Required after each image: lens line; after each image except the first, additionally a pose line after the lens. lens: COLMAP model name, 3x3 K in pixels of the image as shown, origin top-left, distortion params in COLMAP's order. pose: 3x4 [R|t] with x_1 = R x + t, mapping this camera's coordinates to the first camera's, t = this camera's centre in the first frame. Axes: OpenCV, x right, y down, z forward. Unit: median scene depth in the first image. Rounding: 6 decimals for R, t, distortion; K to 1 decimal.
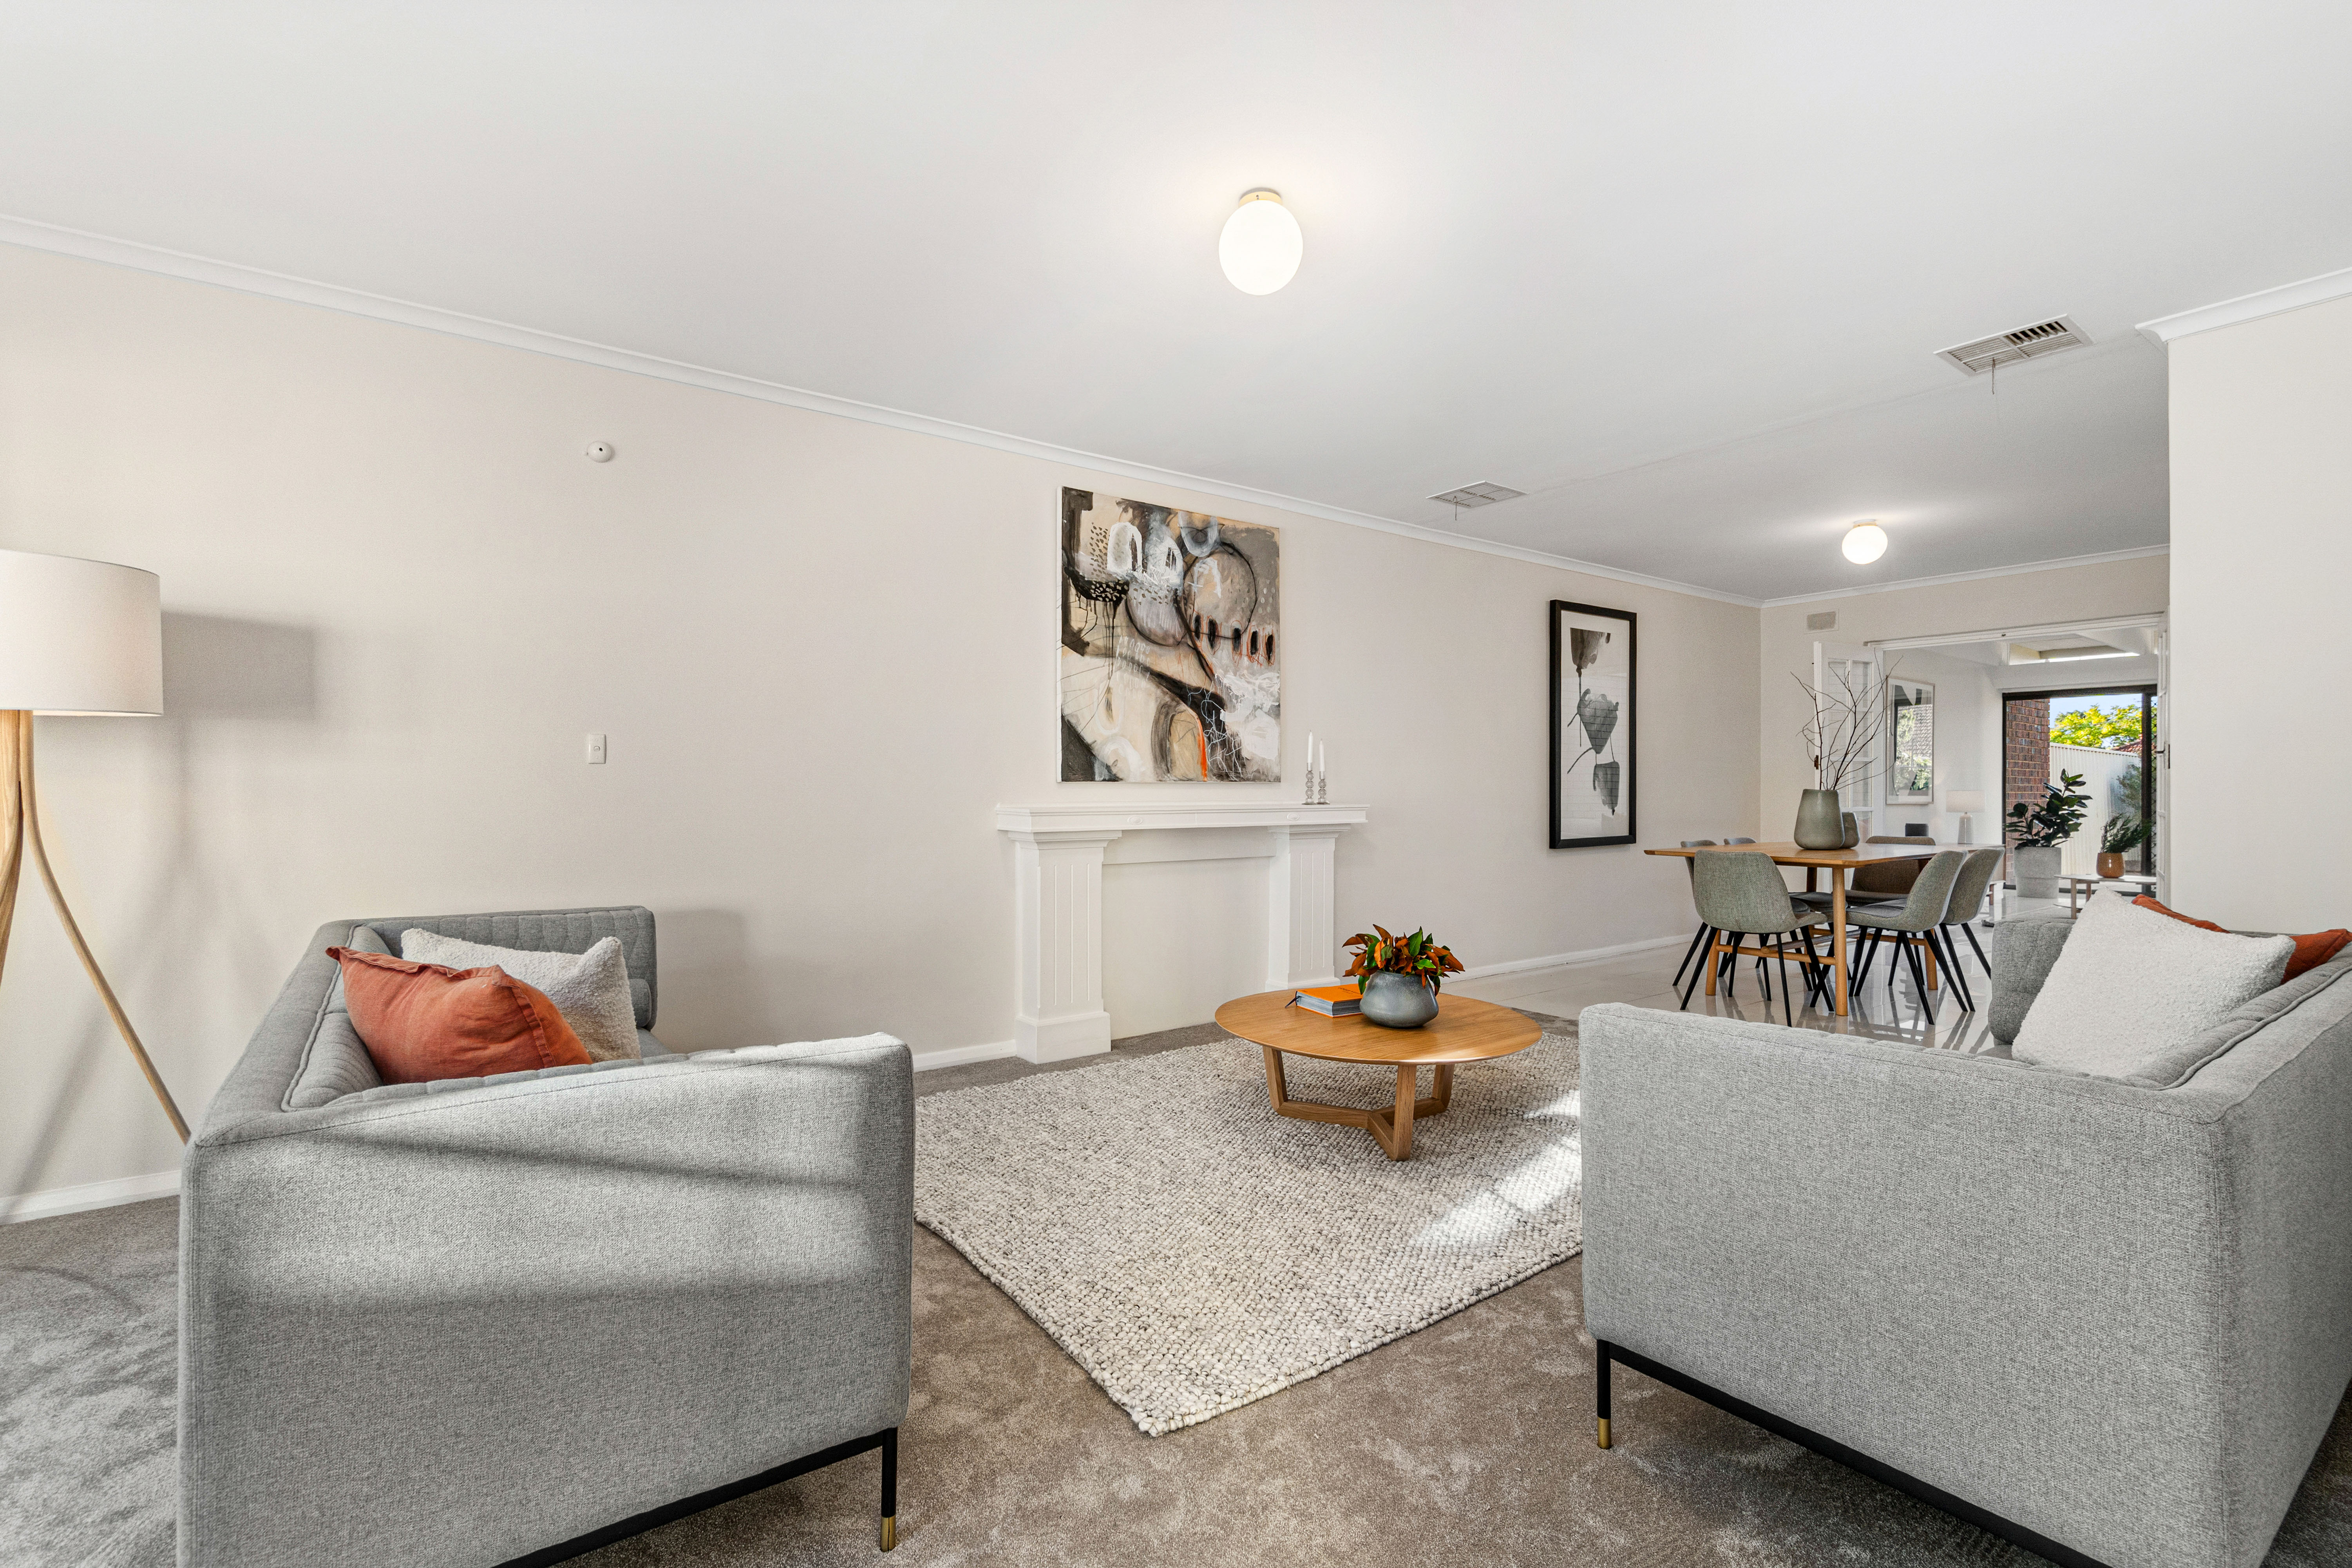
lens RADIAL K [[1069.7, 0, 1173.6], [0, 1069.7, 791.3], [0, 0, 1]] dist [-0.001295, -0.000174]
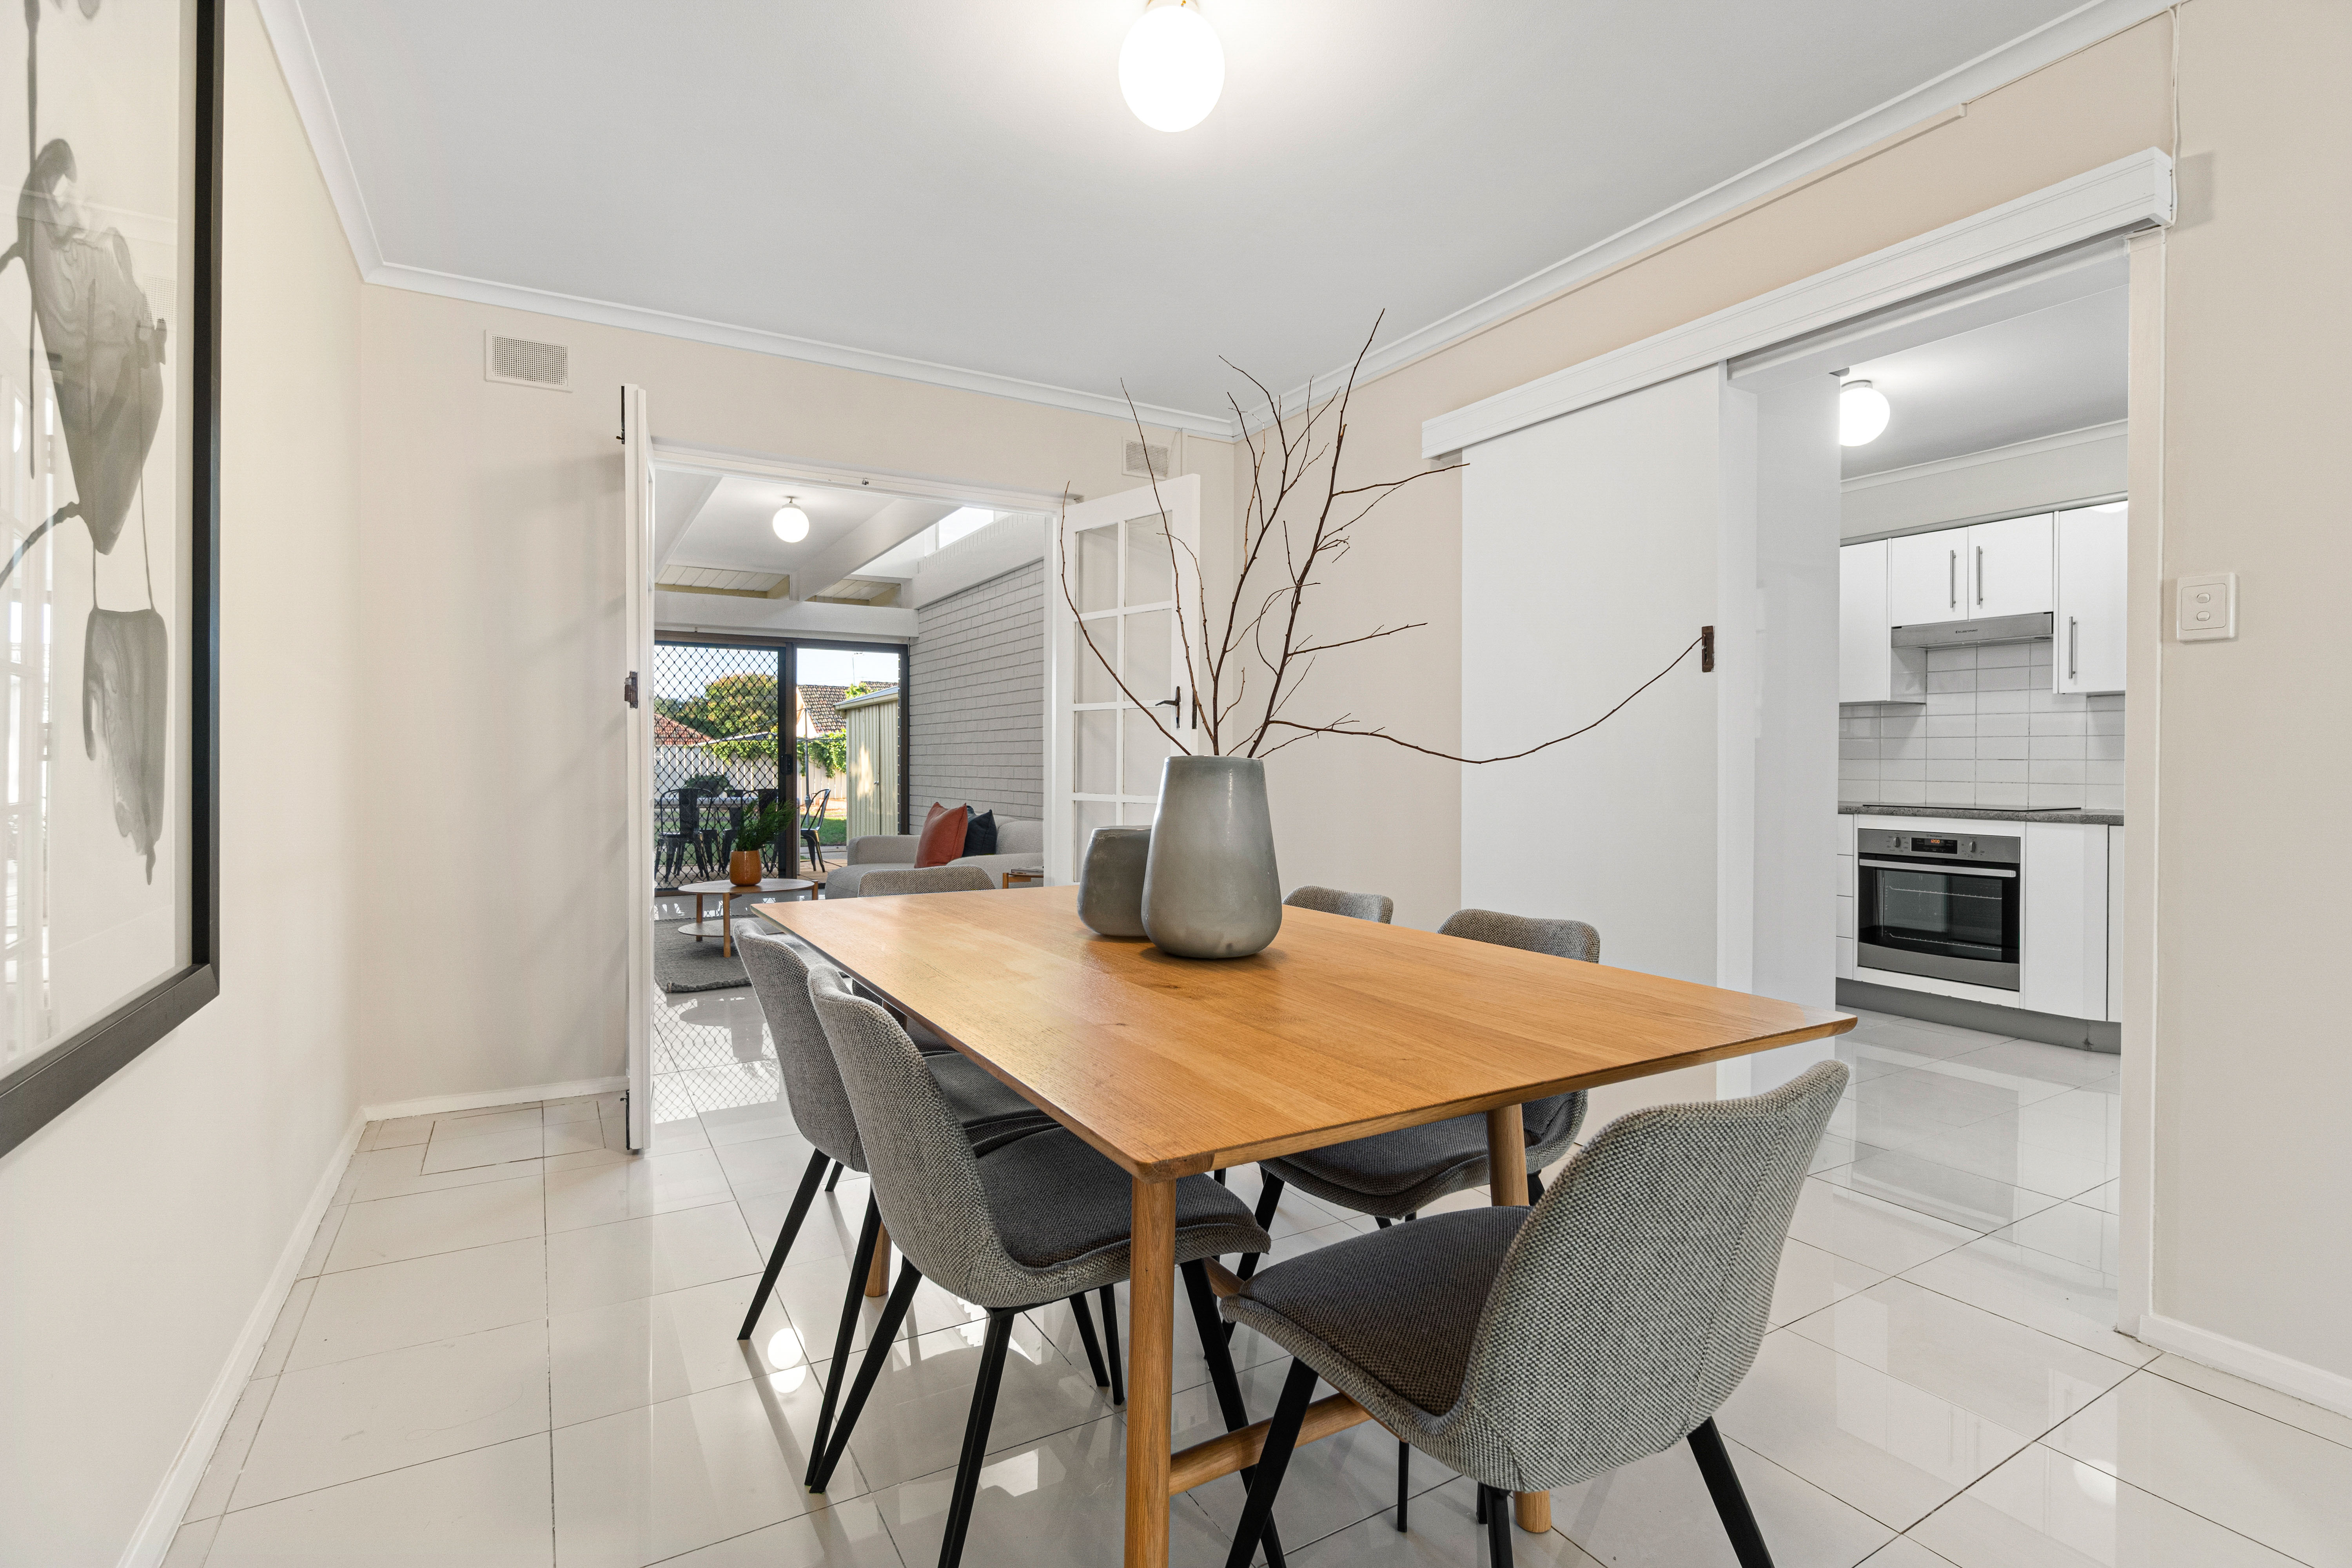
lens RADIAL K [[1085.3, 0, 1176.0], [0, 1085.3, 784.0], [0, 0, 1]] dist [-0.004152, -0.000459]
pose [[0.107131, -0.015720, 0.994121, 0.334149], [-0.004583, 0.999857, 0.016304, 0.000065], [-0.994234, -0.006303, 0.107044, 1.134219]]
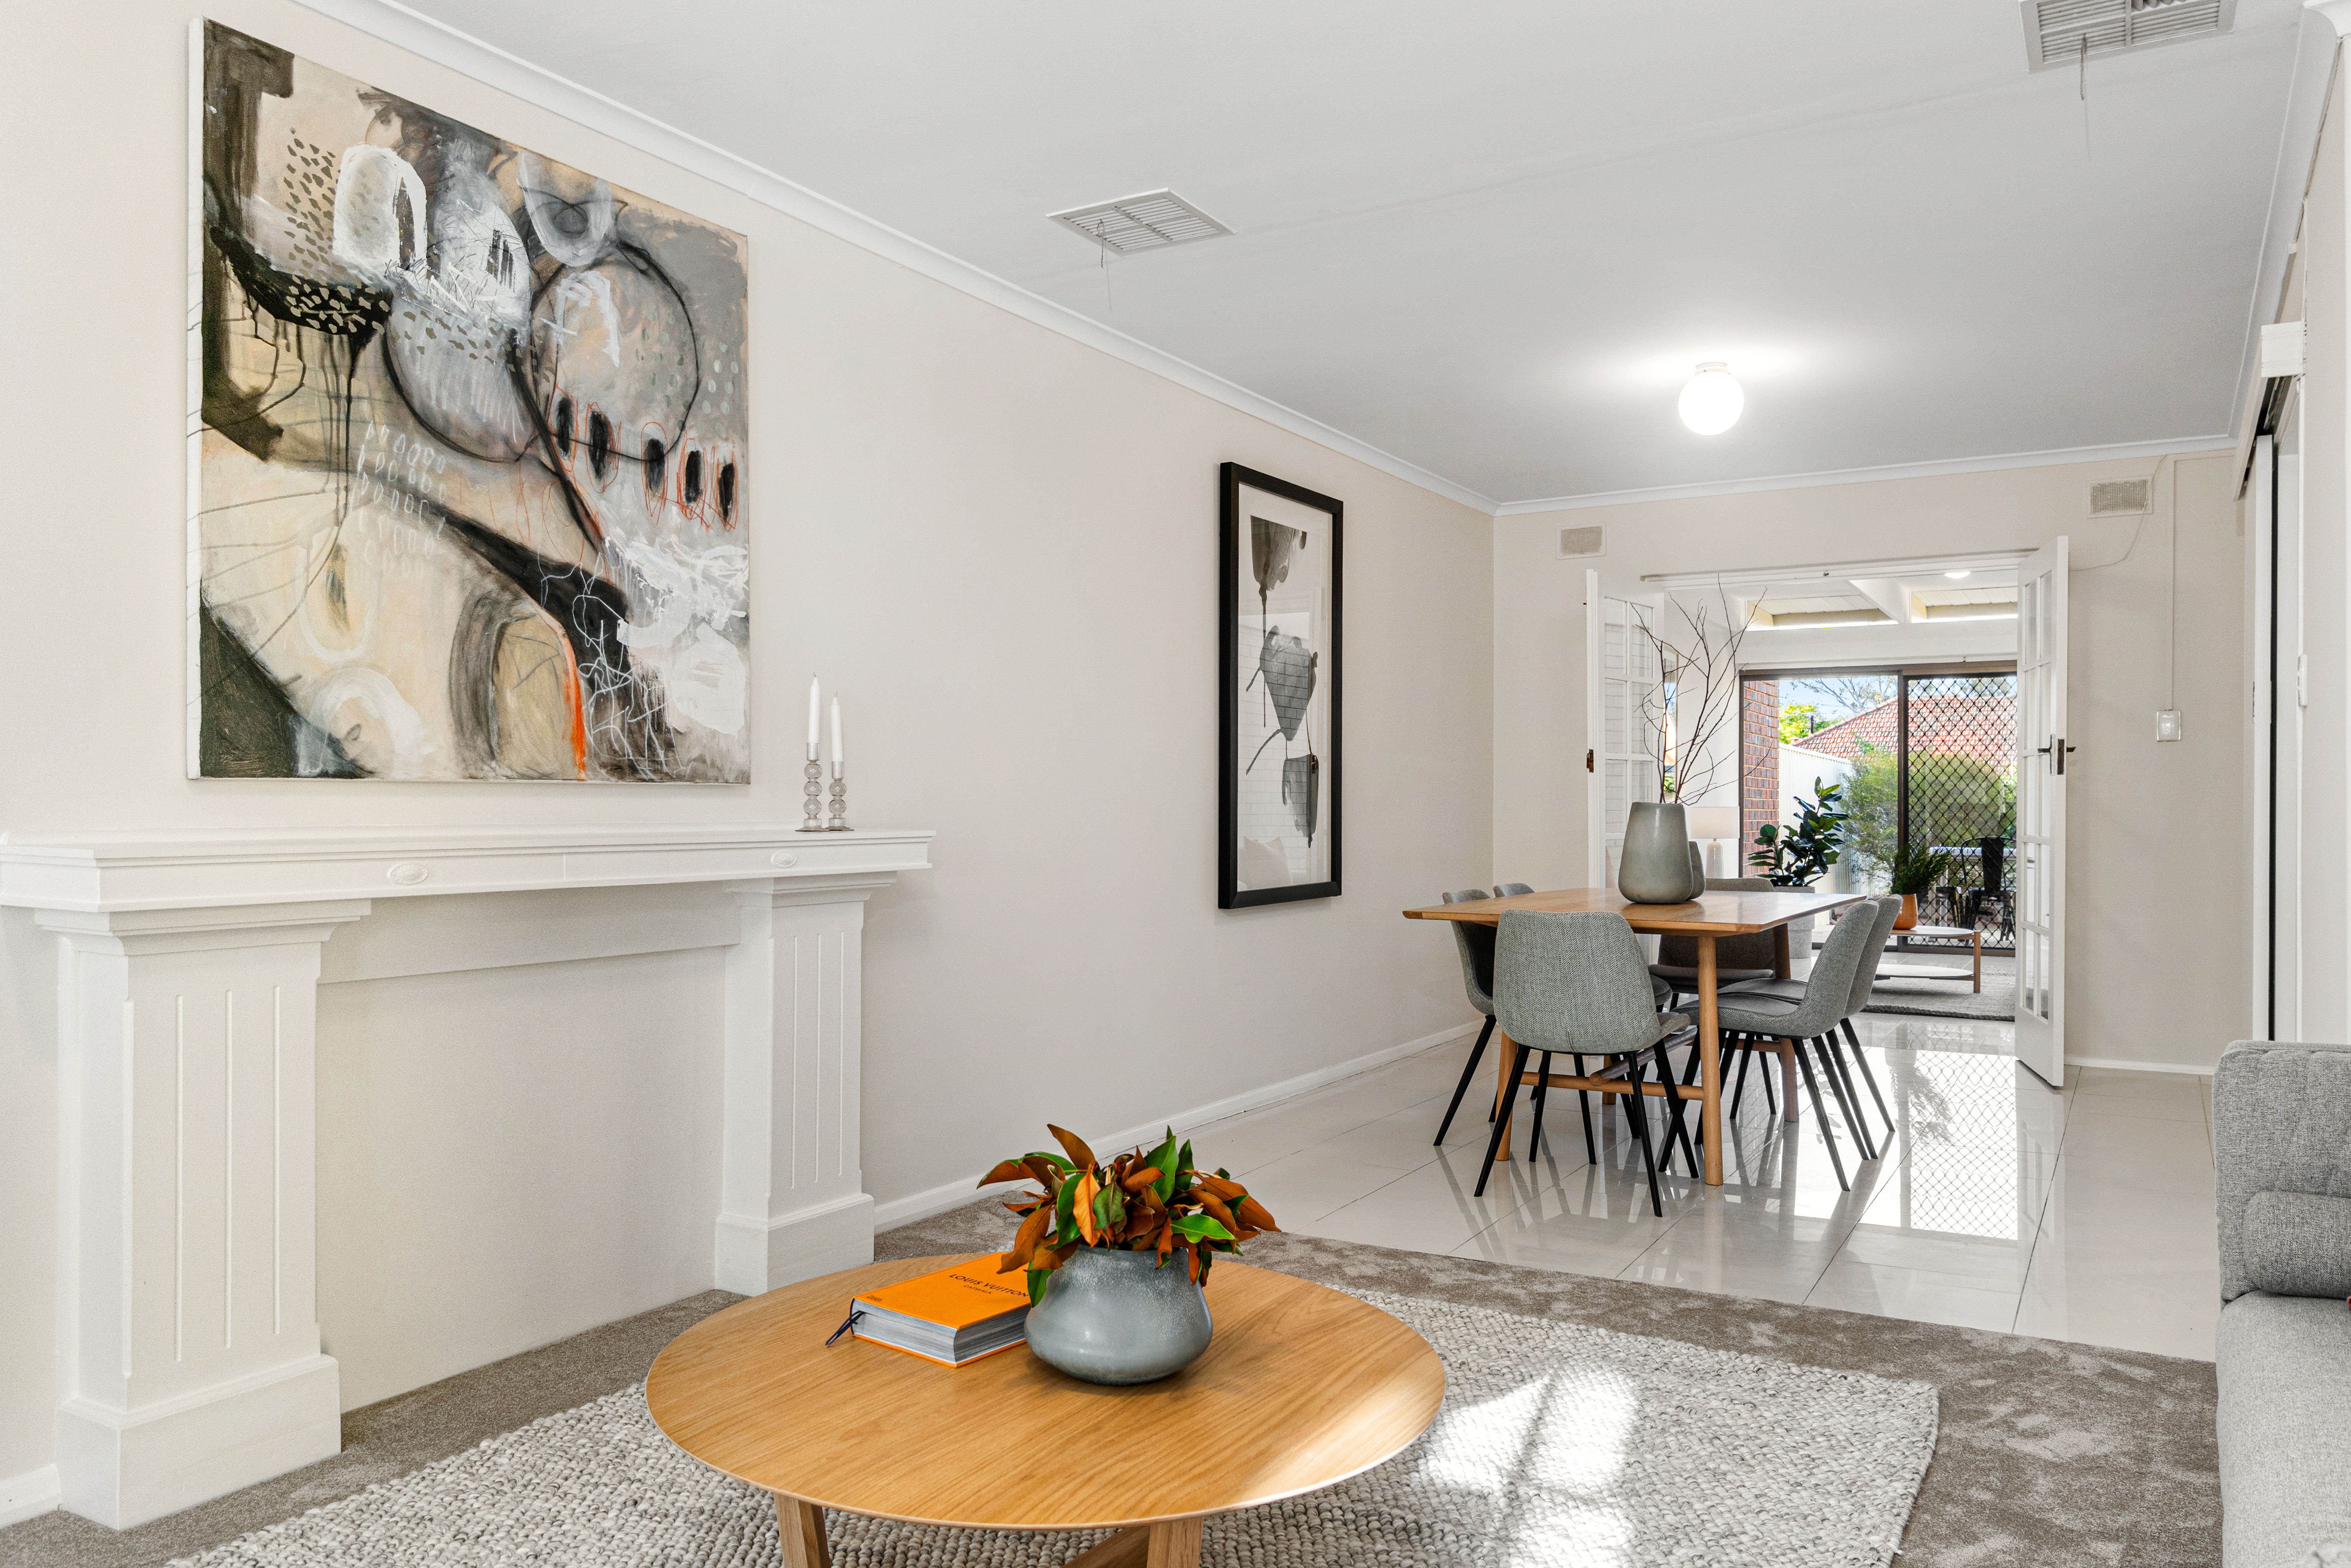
lens RADIAL K [[1684.6, 0, 1166.7], [0, 1684.6, 805.0], [0, 0, 1]] dist [-0.004522, 0.004936]
pose [[0.922640, 0.002130, 0.385656, -0.015232], [-0.001336, 0.999996, -0.002328, 0.001879], [-0.385659, 0.001633, 0.922640, 0.274184]]
